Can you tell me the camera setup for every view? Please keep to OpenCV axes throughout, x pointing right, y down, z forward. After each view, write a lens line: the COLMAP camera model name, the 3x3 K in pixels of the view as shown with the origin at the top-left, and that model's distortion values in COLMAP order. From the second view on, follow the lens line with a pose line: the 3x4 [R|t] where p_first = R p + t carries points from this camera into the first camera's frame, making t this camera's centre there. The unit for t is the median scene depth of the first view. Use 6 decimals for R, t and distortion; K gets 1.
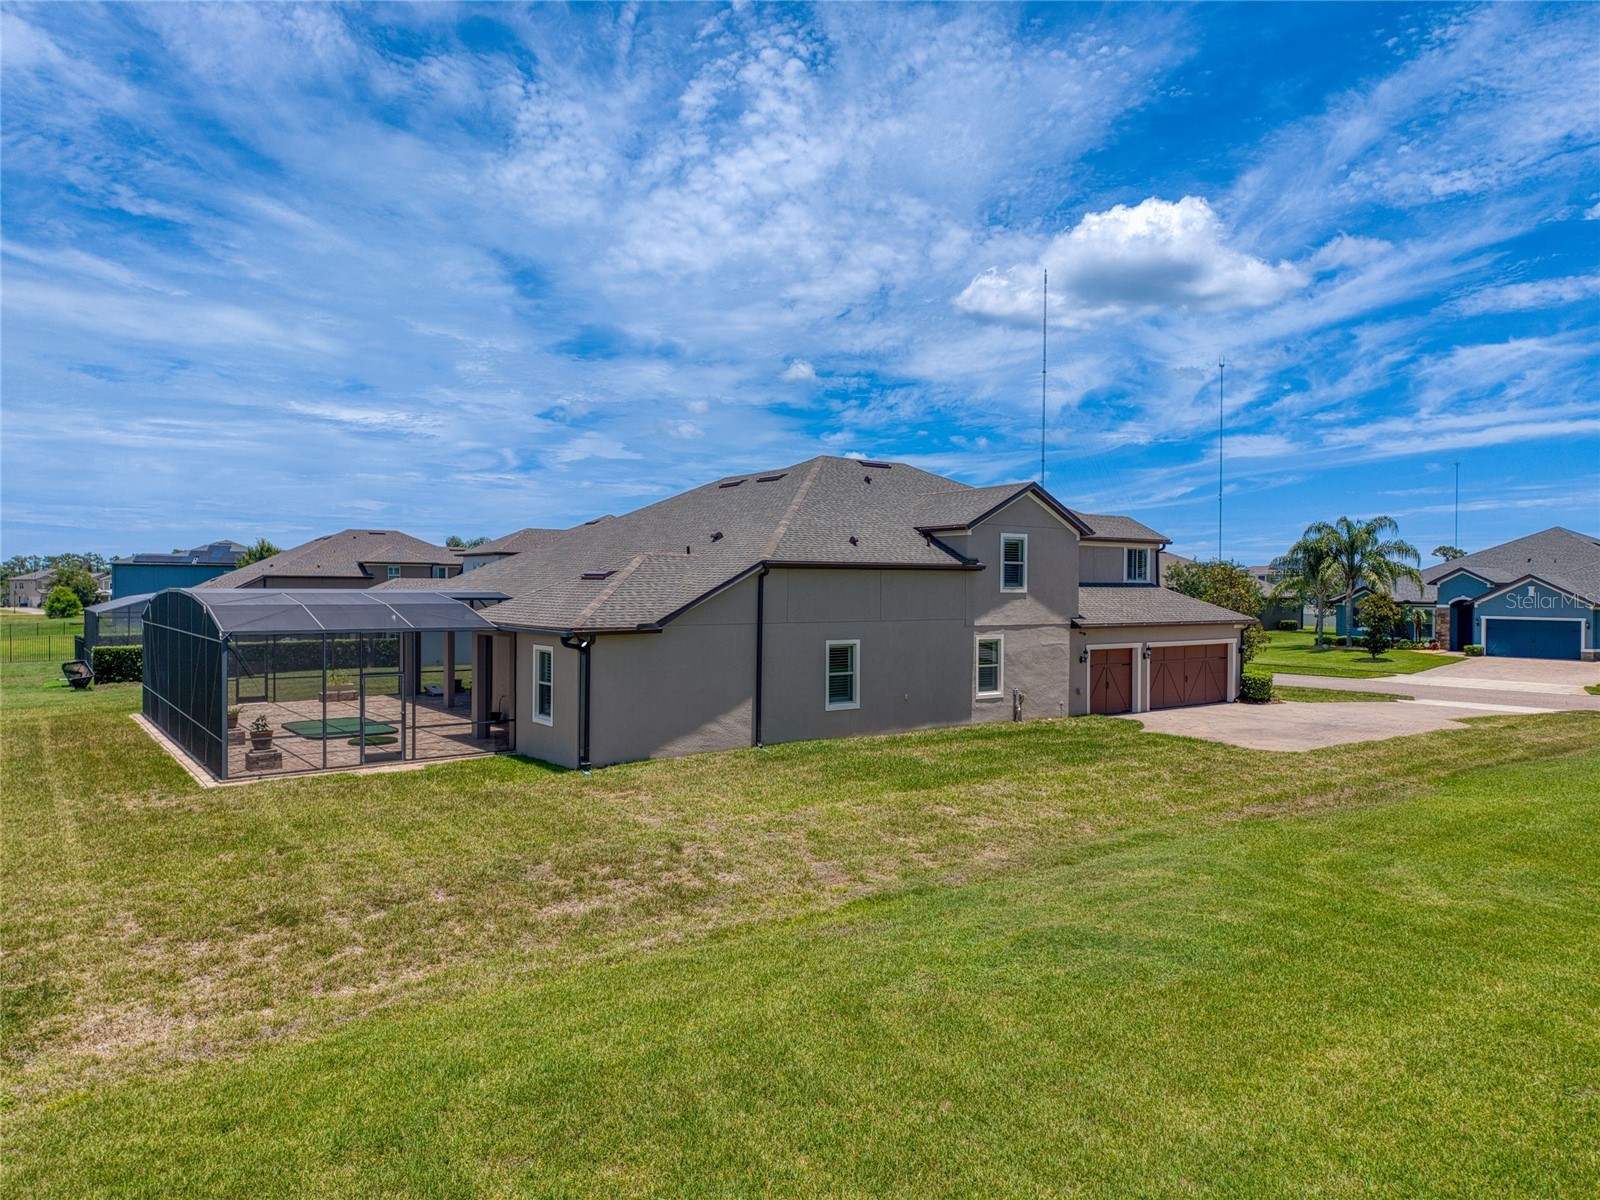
lens RADIAL K [[1071.1, 0, 791.7], [0, 1071.1, 599.1], [0, 0, 1]] dist [0.025386, -0.019170]
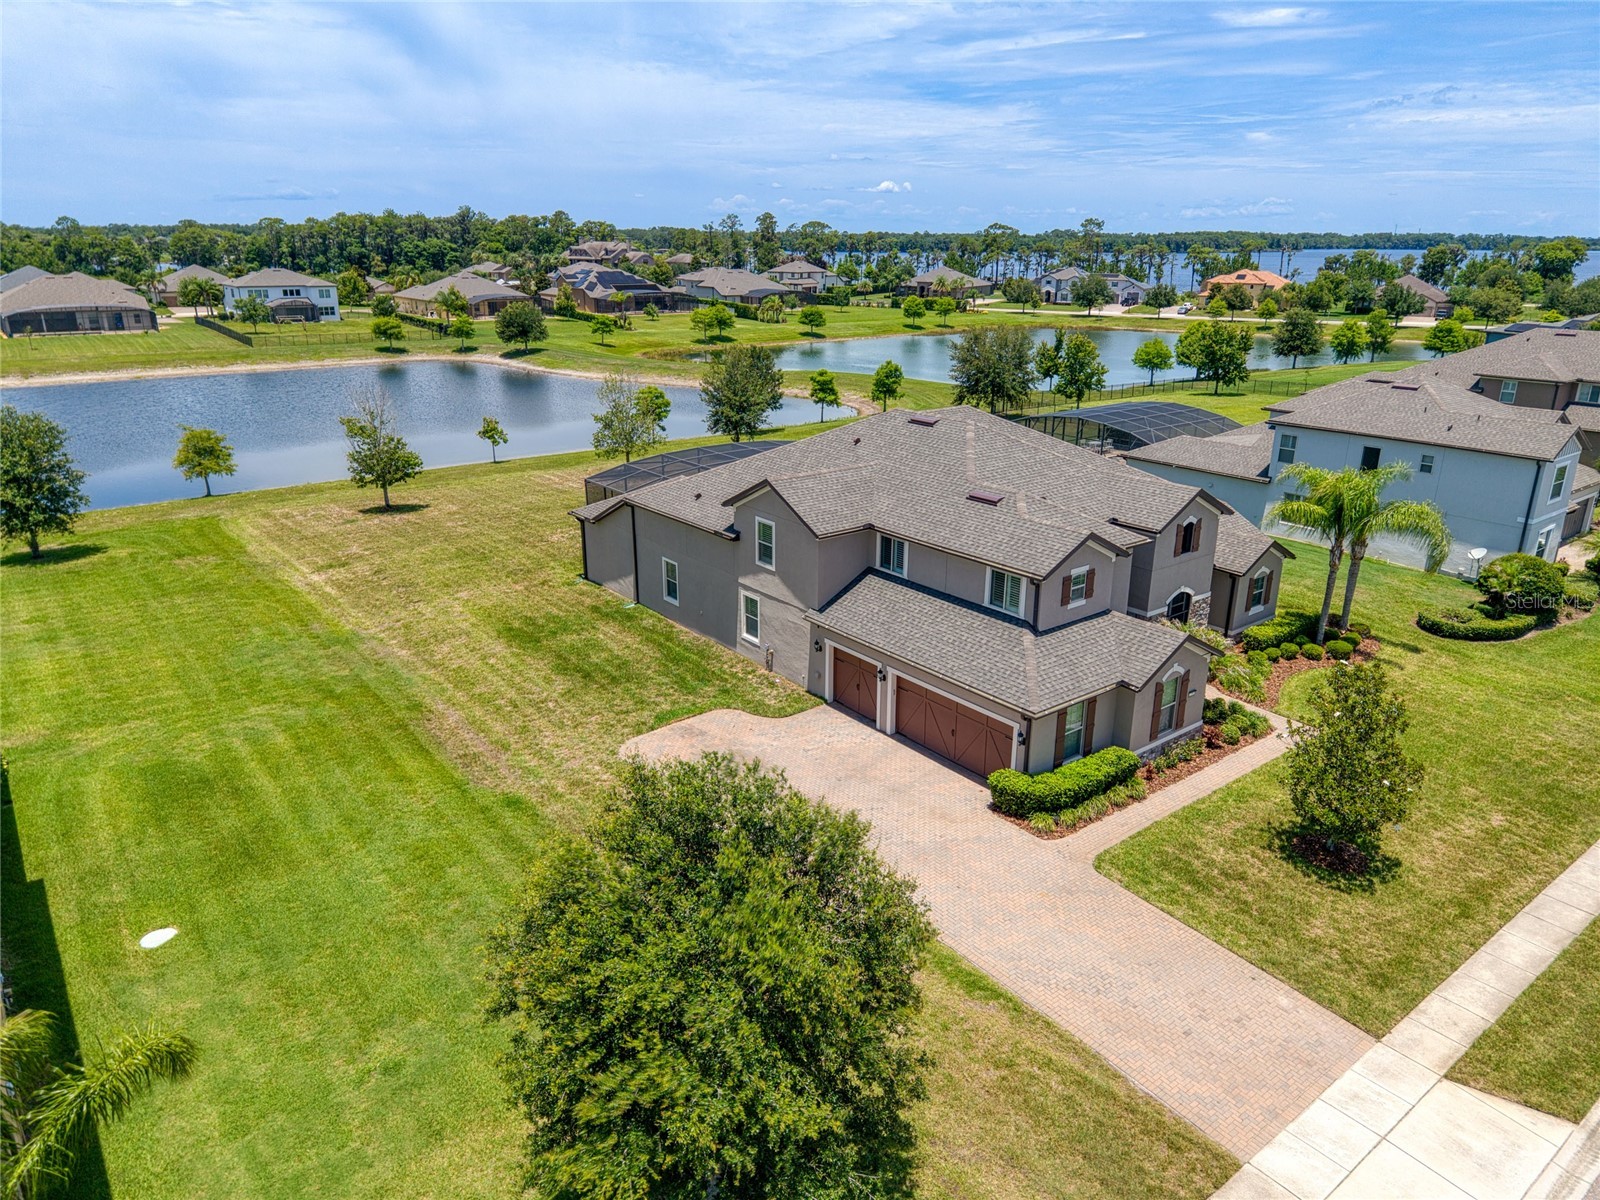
lens RADIAL K [[1071.1, 0, 812.7], [0, 1071.1, 583.0], [0, 0, 1]] dist [0.025386, -0.019170]
pose [[0.051260, 0.301443, -0.952105, 1.282600], [-0.019331, 0.953480, 0.300837, -0.331116], [0.998498, 0.002984, 0.054702, 0.951566]]
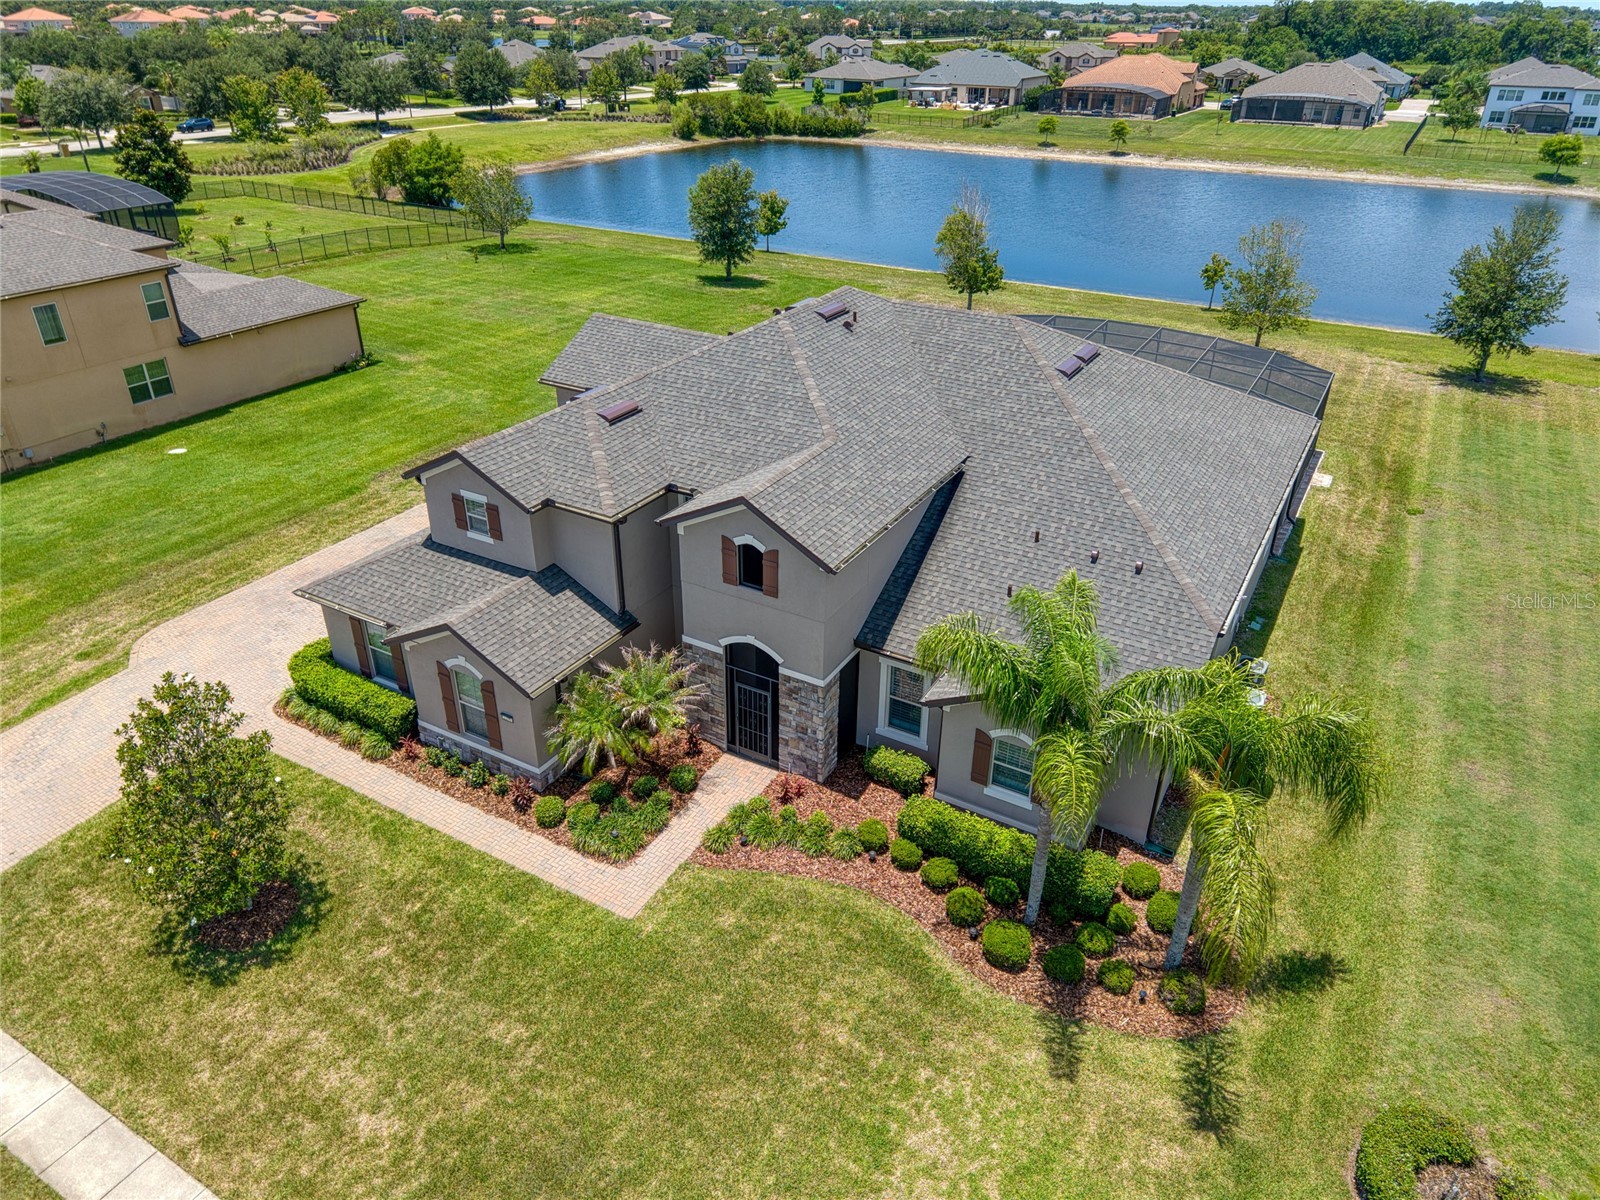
lens RADIAL K [[1071.1, 0, 802.5], [0, 1071.1, 598.3], [0, 0, 1]] dist [0.025386, -0.019170]
pose [[-0.909755, 0.186685, -0.370803, 0.464282], [-0.021468, 0.870837, 0.491104, -0.372975], [0.414591, 0.454744, -0.788240, 1.966362]]
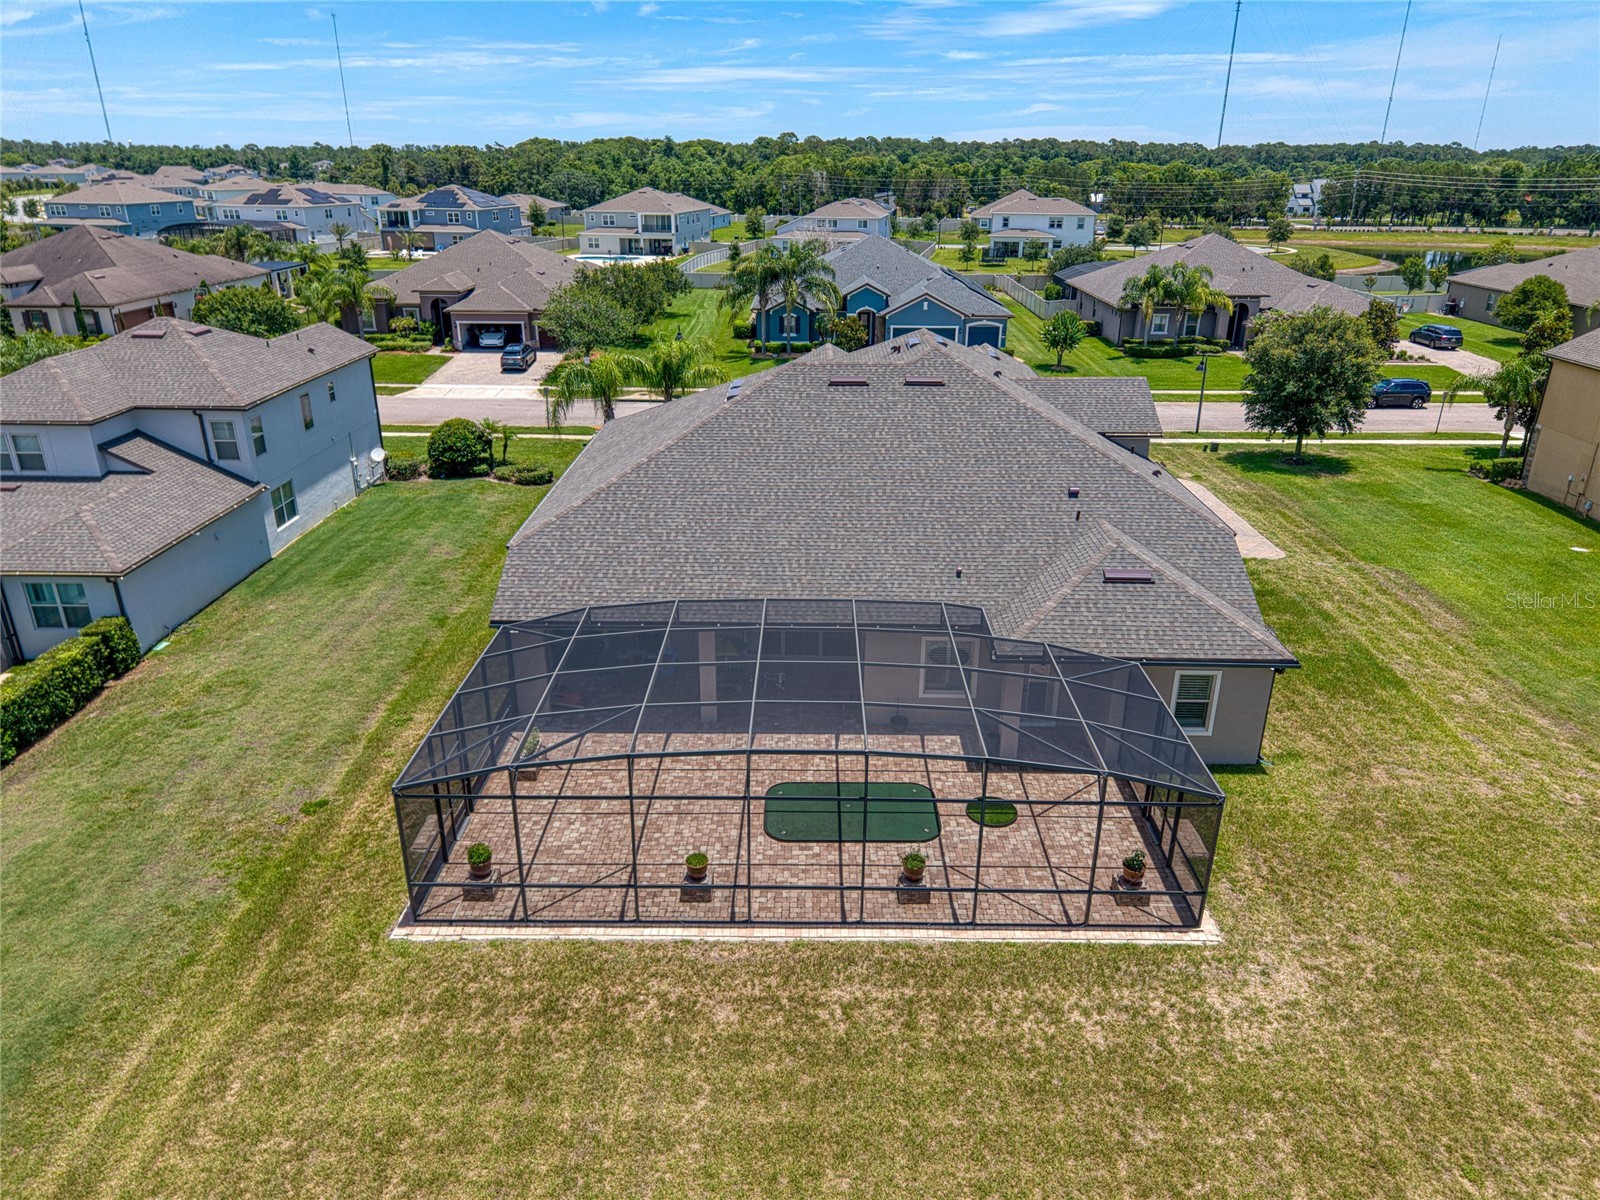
lens RADIAL K [[1071.1, 0, 805.6], [0, 1071.1, 607.5], [0, 0, 1]] dist [0.025386, -0.019170]
pose [[0.597050, -0.313153, 0.738557, -0.935438], [0.007087, 0.922683, 0.385495, -0.326431], [-0.802172, -0.224926, 0.553107, 0.559818]]
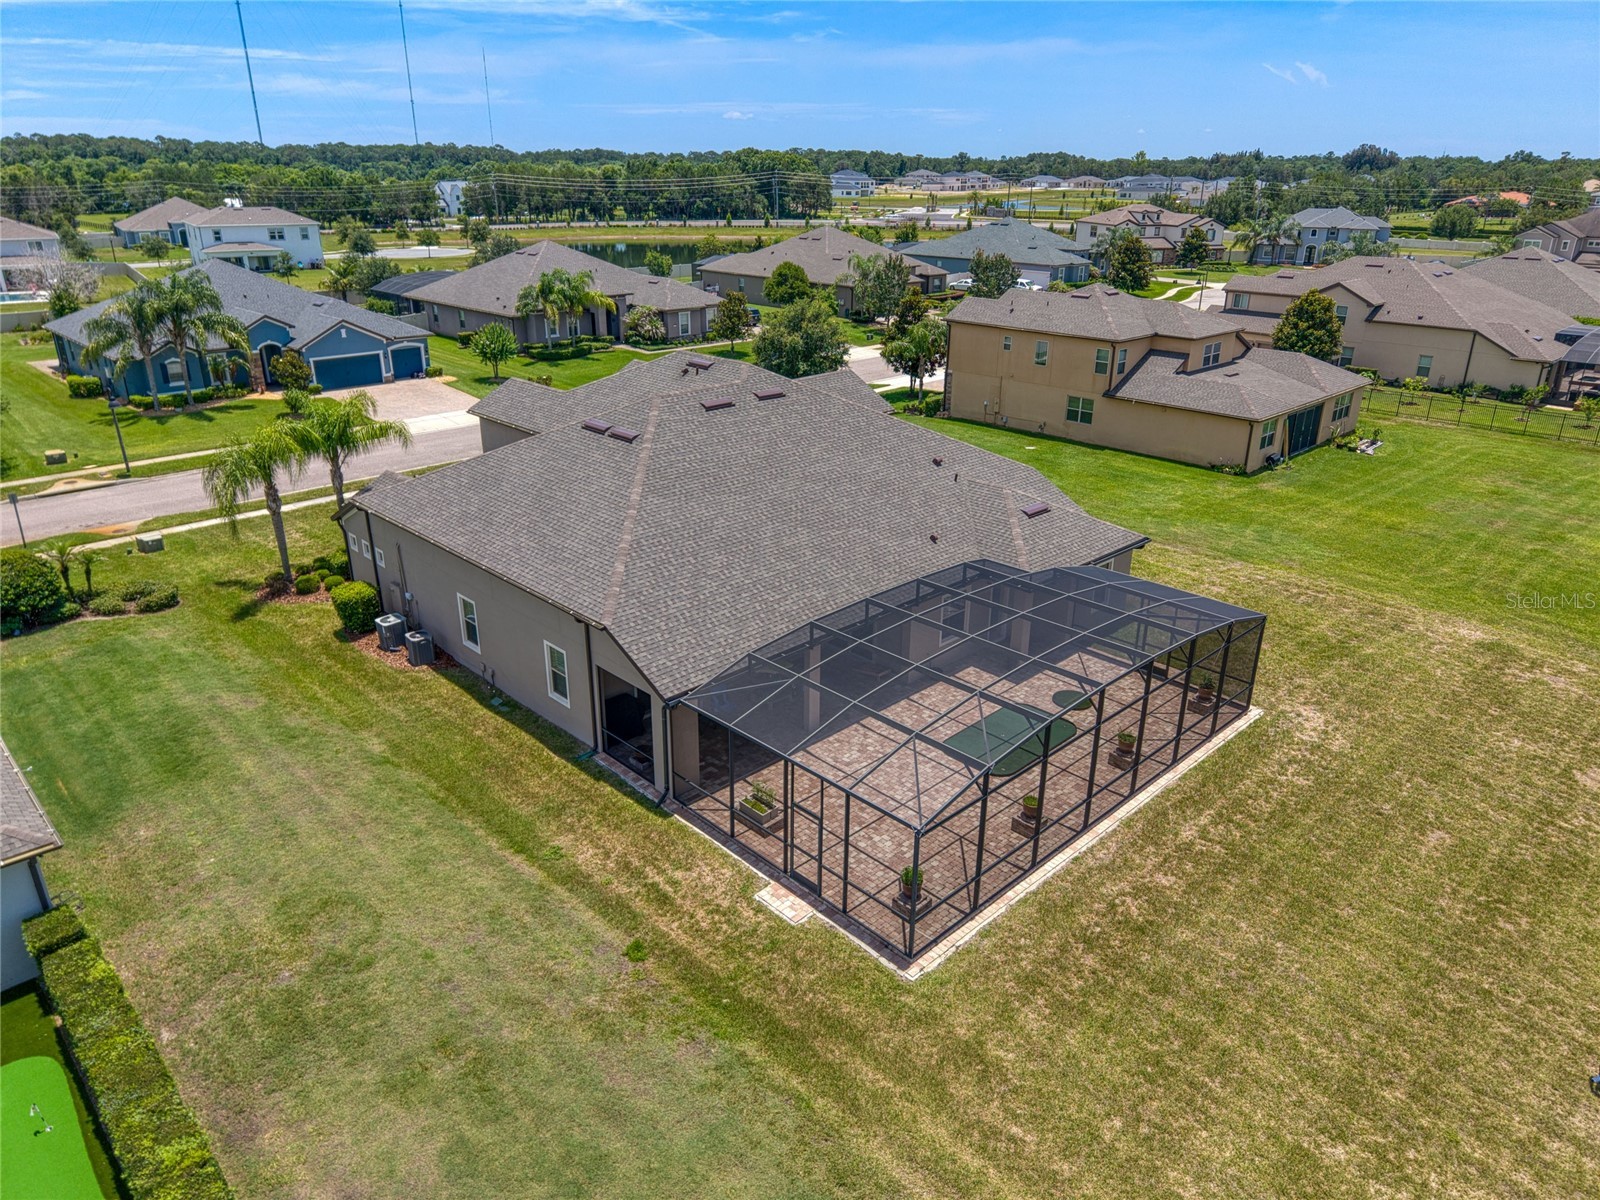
lens RADIAL K [[1071.1, 0, 802.8], [0, 1071.1, 600.9], [0, 0, 1]] dist [0.025386, -0.019170]
pose [[-0.146894, -0.382029, 0.912401, -1.183554], [0.003957, 0.922173, 0.386758, -0.370323], [-0.989144, 0.060423, -0.133950, 1.236783]]
